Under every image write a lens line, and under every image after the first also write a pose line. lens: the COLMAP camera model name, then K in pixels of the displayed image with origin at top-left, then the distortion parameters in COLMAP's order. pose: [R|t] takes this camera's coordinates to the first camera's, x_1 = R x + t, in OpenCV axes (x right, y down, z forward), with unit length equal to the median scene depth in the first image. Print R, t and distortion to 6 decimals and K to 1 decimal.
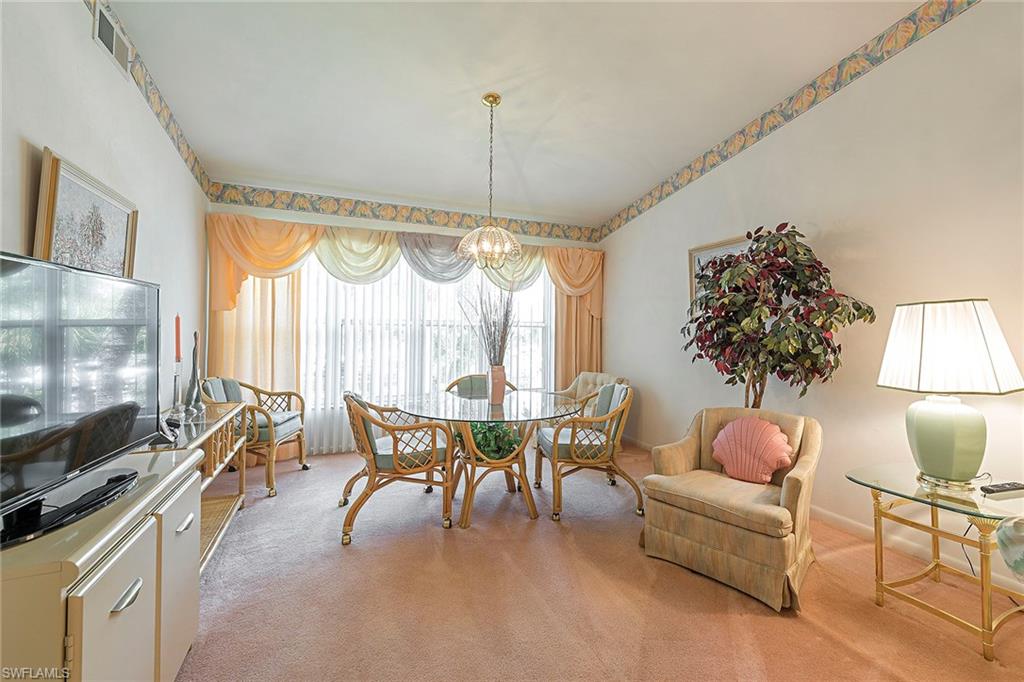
lens RADIAL K [[414.8, 0, 512.7], [0, 414.8, 325.5], [0, 0, 1]] dist [0.010639, 0.000061]
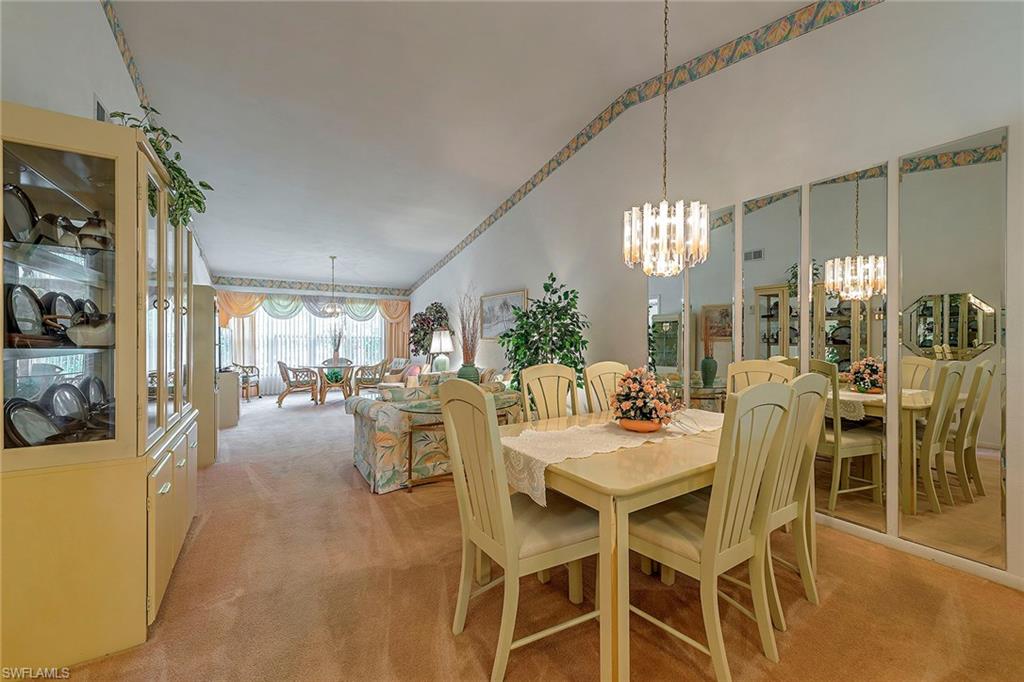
lens RADIAL K [[398.0, 0, 512.0], [0, 398.0, 341.0], [0, 0, 1]] dist [0.000139, -0.000017]
pose [[0.987200, -0.009092, 0.159227, 0.516029], [0.007074, 0.999887, 0.013233, -0.001810], [-0.159330, -0.011937, 0.987153, -1.344014]]
